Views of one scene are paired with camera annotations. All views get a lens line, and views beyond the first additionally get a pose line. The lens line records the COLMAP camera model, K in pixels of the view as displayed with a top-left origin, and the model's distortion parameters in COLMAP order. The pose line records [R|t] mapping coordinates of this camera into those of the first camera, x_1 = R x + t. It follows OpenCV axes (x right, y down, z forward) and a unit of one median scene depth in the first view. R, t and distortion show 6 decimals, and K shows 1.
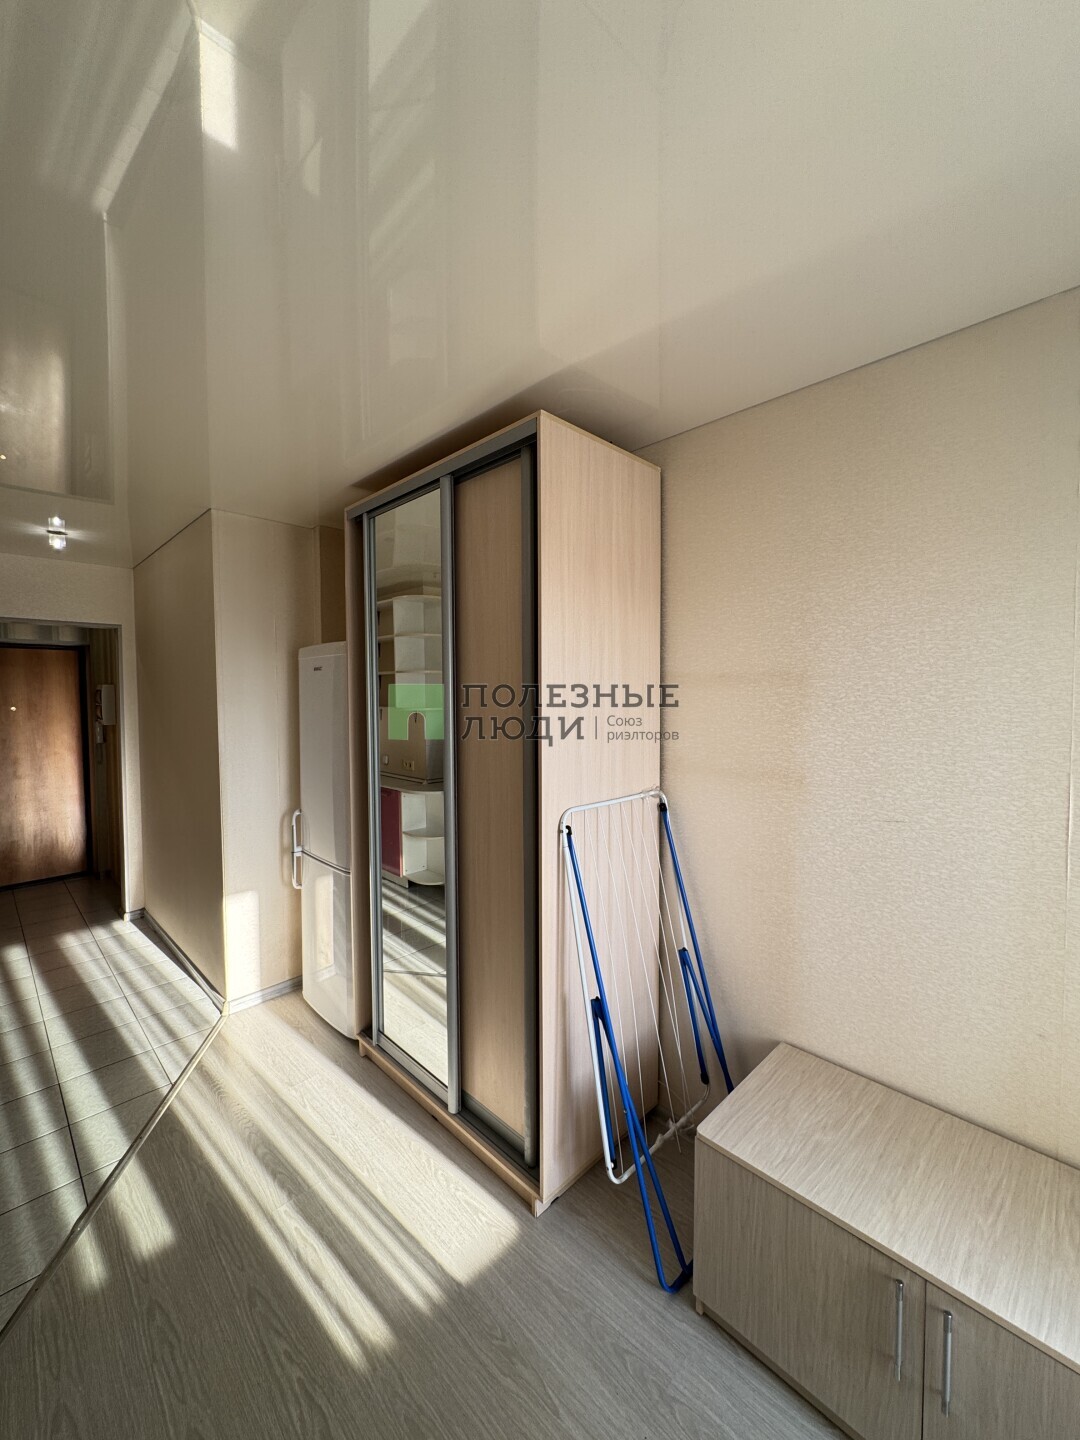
lens RADIAL K [[576.9, 0, 543.2], [0, 576.9, 716.4], [0, 0, 1]] dist [0.000224, -0.000336]
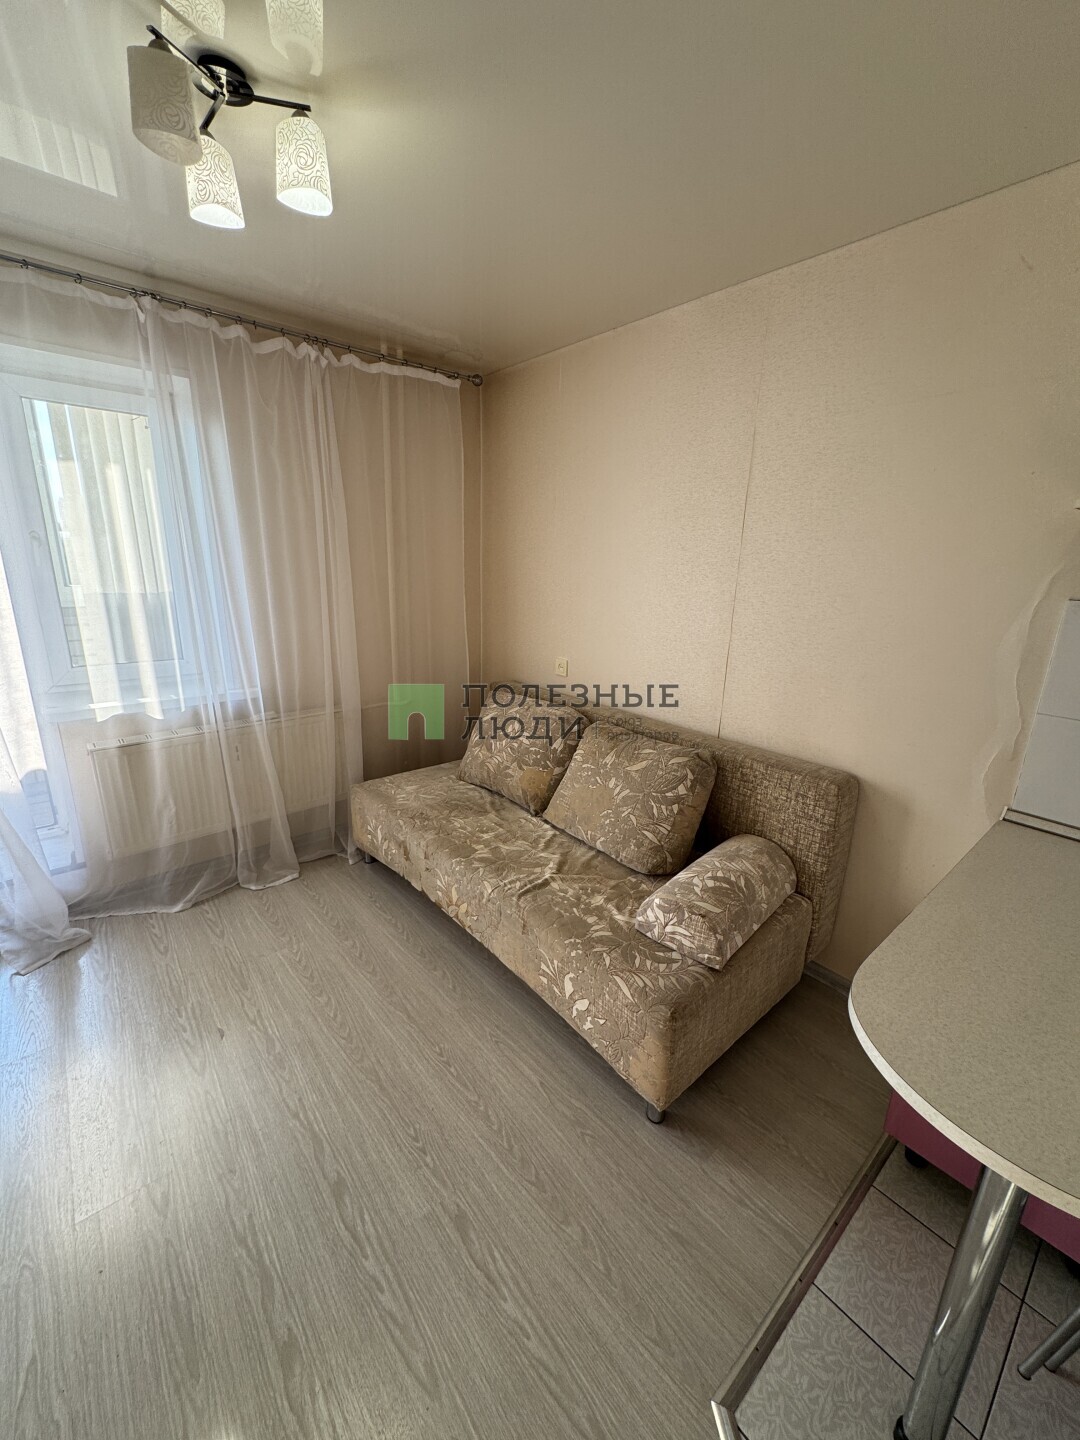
lens RADIAL K [[576.9, 0, 543.2], [0, 576.9, 716.4], [0, 0, 1]] dist [0.000224, -0.000336]
pose [[-0.996718, -0.039283, 0.070778, -0.476907], [-0.016183, 0.953404, 0.301263, -0.005794], [-0.079314, 0.299129, -0.950911, 0.907674]]
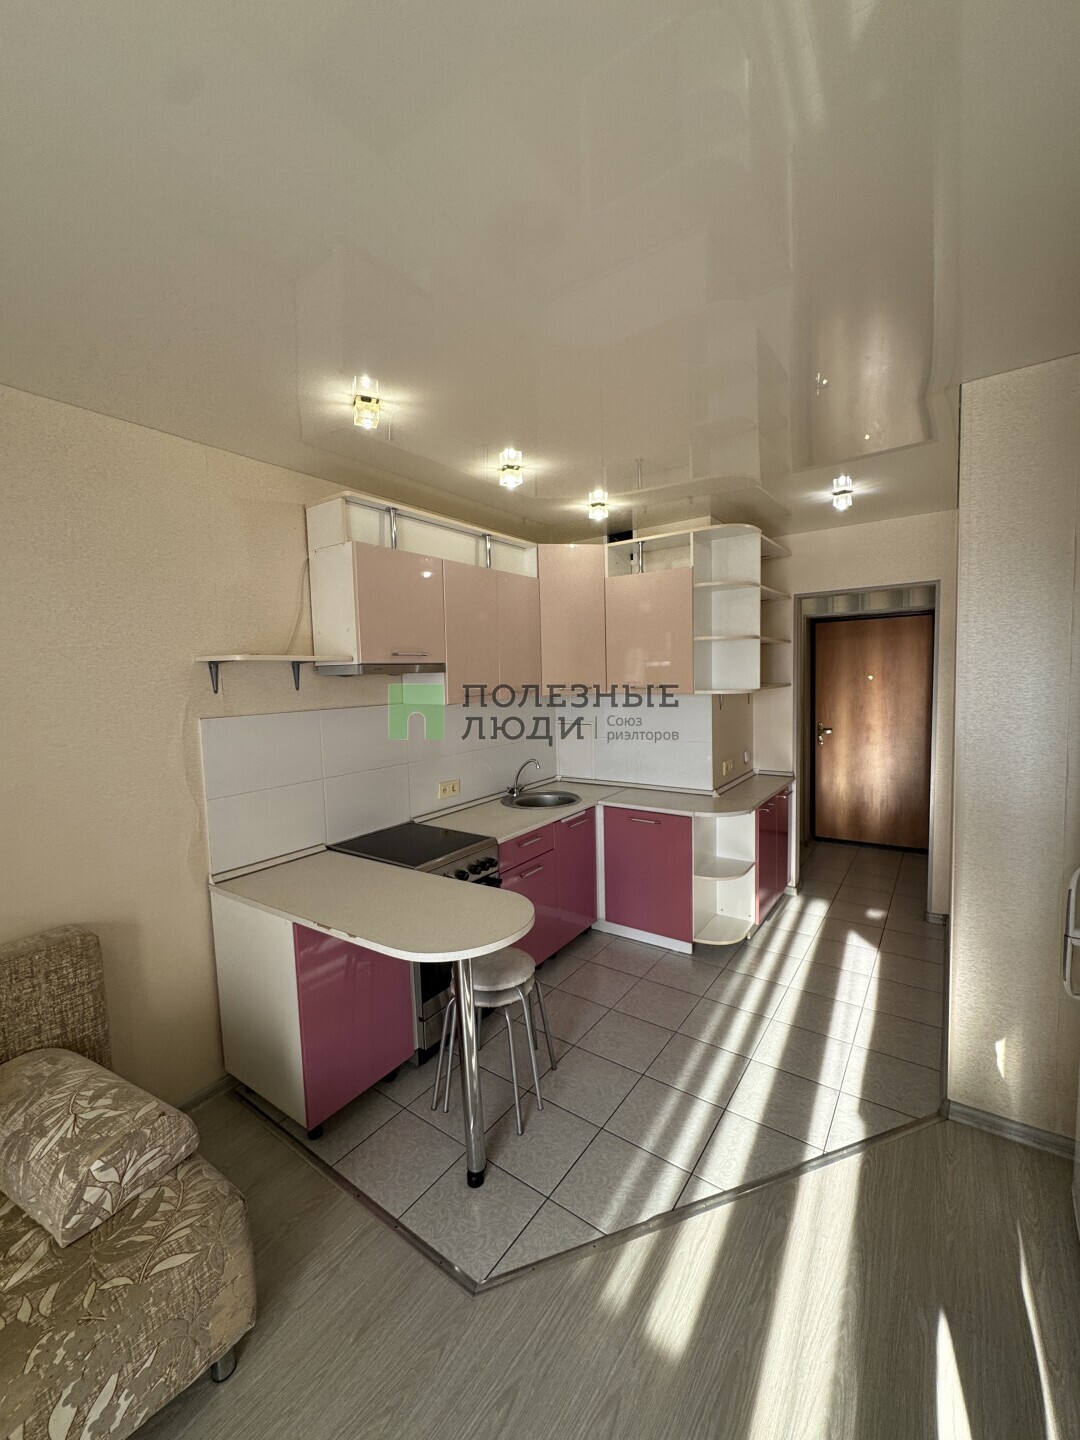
lens RADIAL K [[576.9, 0, 543.2], [0, 576.9, 716.4], [0, 0, 1]] dist [0.000224, -0.000336]
pose [[0.167407, 0.074392, -0.983077, 0.041220], [-0.013022, 0.997229, 0.073246, -0.025549], [0.985802, 0.000539, 0.167912, 0.549180]]
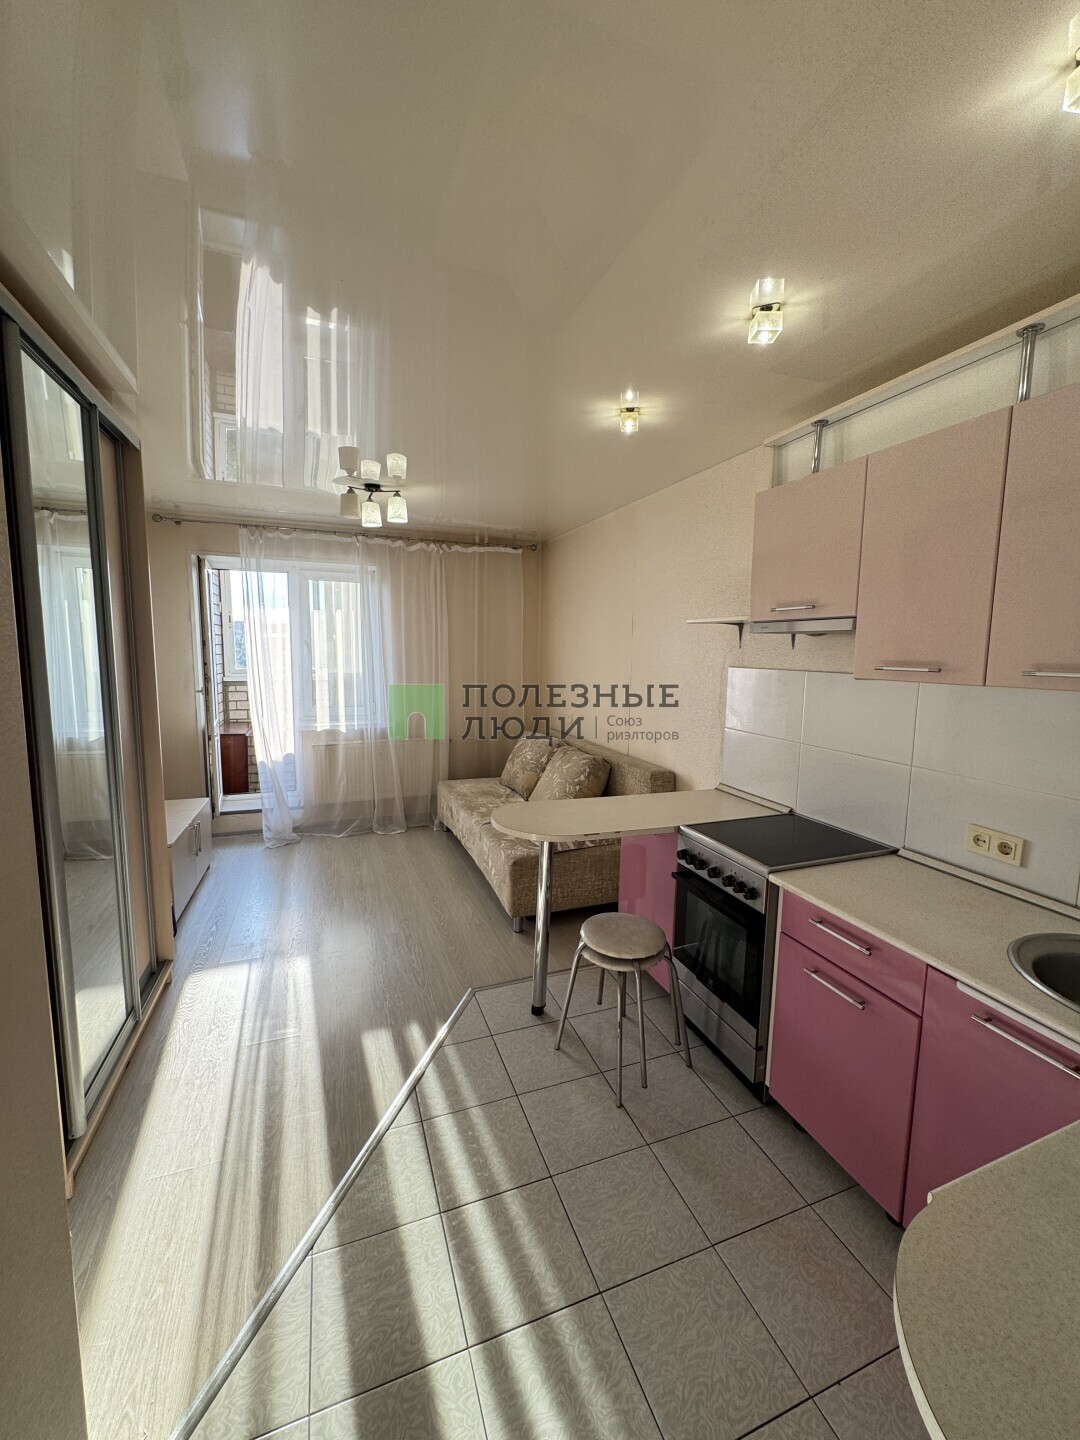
lens RADIAL K [[576.9, 0, 543.2], [0, 576.9, 716.4], [0, 0, 1]] dist [0.000224, -0.000336]
pose [[-0.913756, -0.050425, 0.403122, -1.239919], [0.011159, 0.988778, 0.148977, -0.031624], [-0.406110, 0.140627, -0.902939, 1.577547]]
